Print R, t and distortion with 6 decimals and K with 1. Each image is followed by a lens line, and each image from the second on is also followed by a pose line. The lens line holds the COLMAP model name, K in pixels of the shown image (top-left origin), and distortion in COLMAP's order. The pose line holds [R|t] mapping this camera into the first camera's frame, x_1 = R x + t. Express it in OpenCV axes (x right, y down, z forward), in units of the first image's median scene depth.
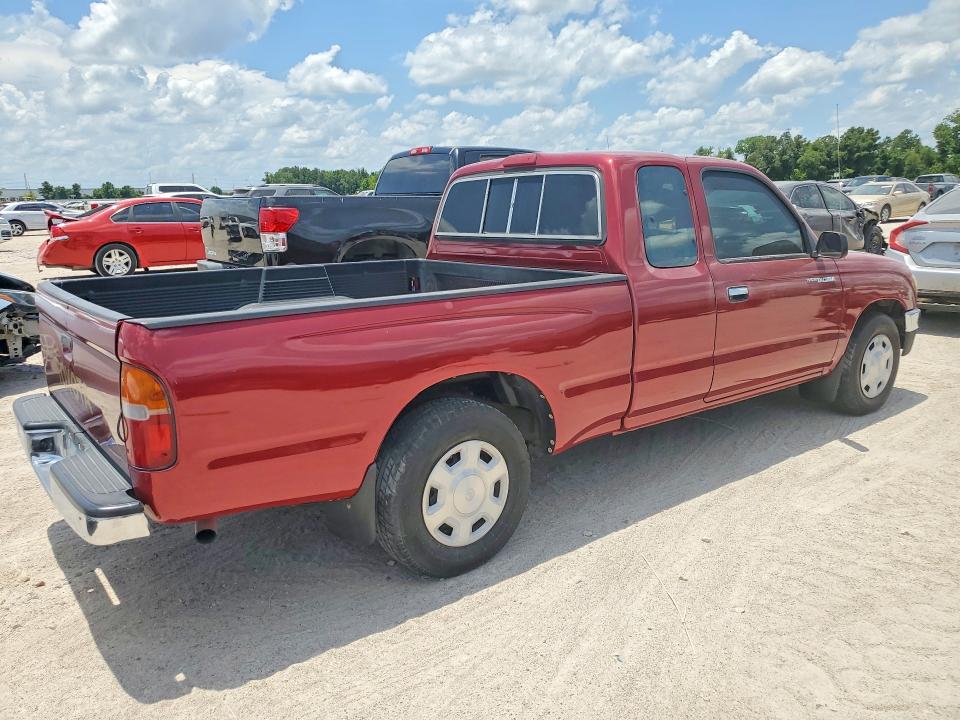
lens RADIAL K [[739.7, 0, 457.1], [0, 739.7, 338.7], [0, 0, 1]] dist [0.001811, 0.001310]
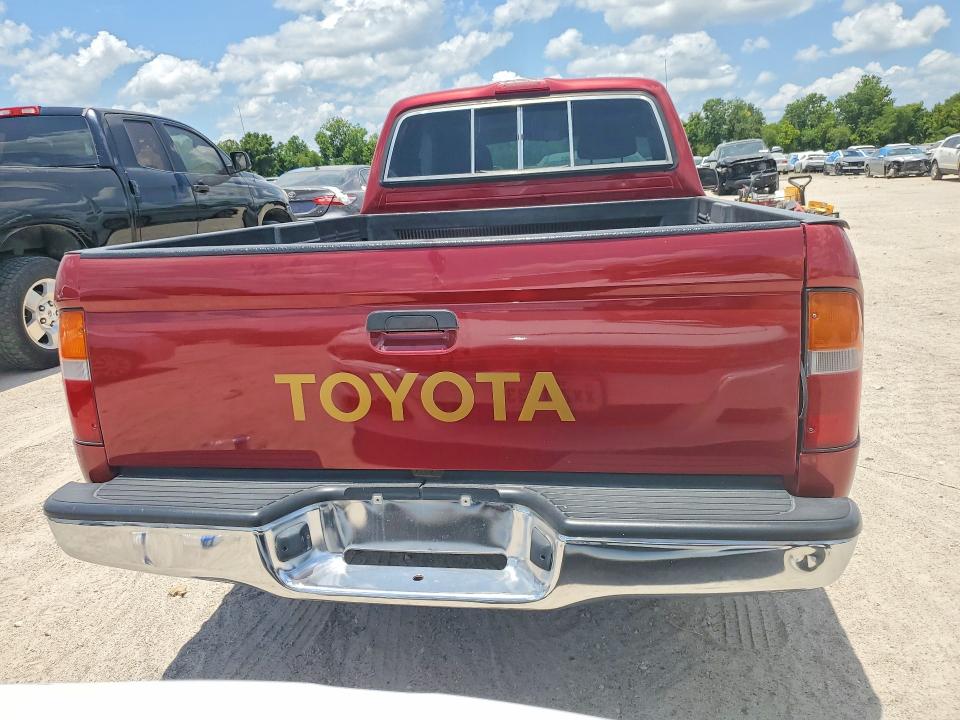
lens RADIAL K [[739.7, 0, 457.1], [0, 739.7, 338.7], [0, 0, 1]] dist [0.001811, 0.001310]
pose [[0.734204, -0.159022, 0.660043, -0.604213], [0.161108, 0.985222, 0.058157, -0.008967], [-0.659537, 0.063639, 0.748974, 0.417109]]
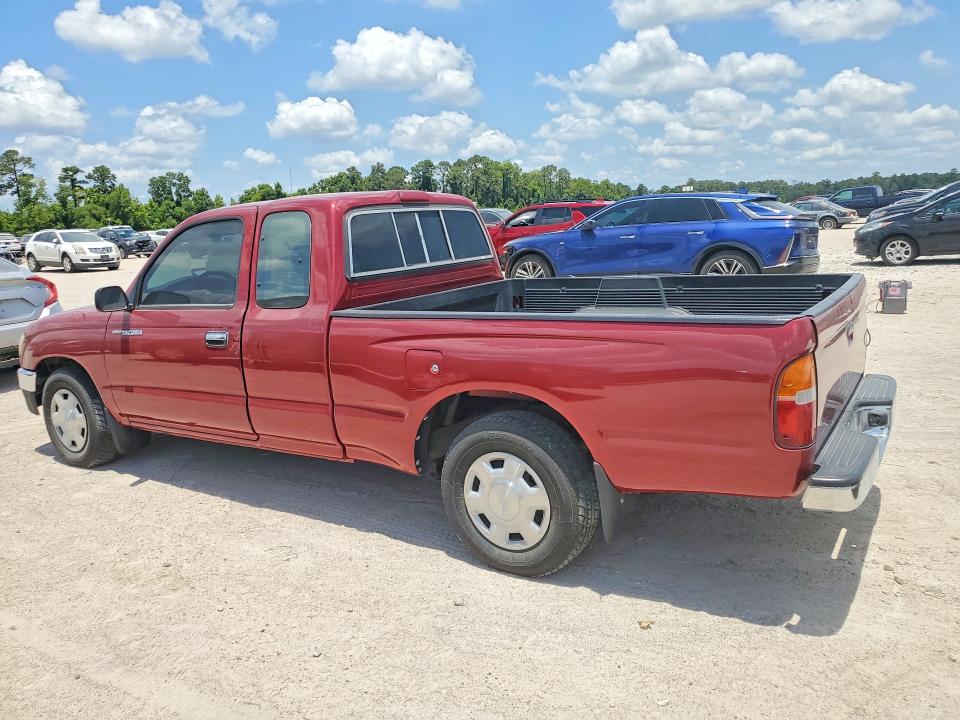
lens RADIAL K [[739.7, 0, 457.1], [0, 739.7, 338.7], [0, 0, 1]] dist [0.001811, 0.001310]
pose [[-0.323224, -0.109774, 0.939934, -0.981682], [0.228812, 0.954712, 0.190184, -0.236088], [-0.918244, 0.276541, -0.283468, 1.320397]]
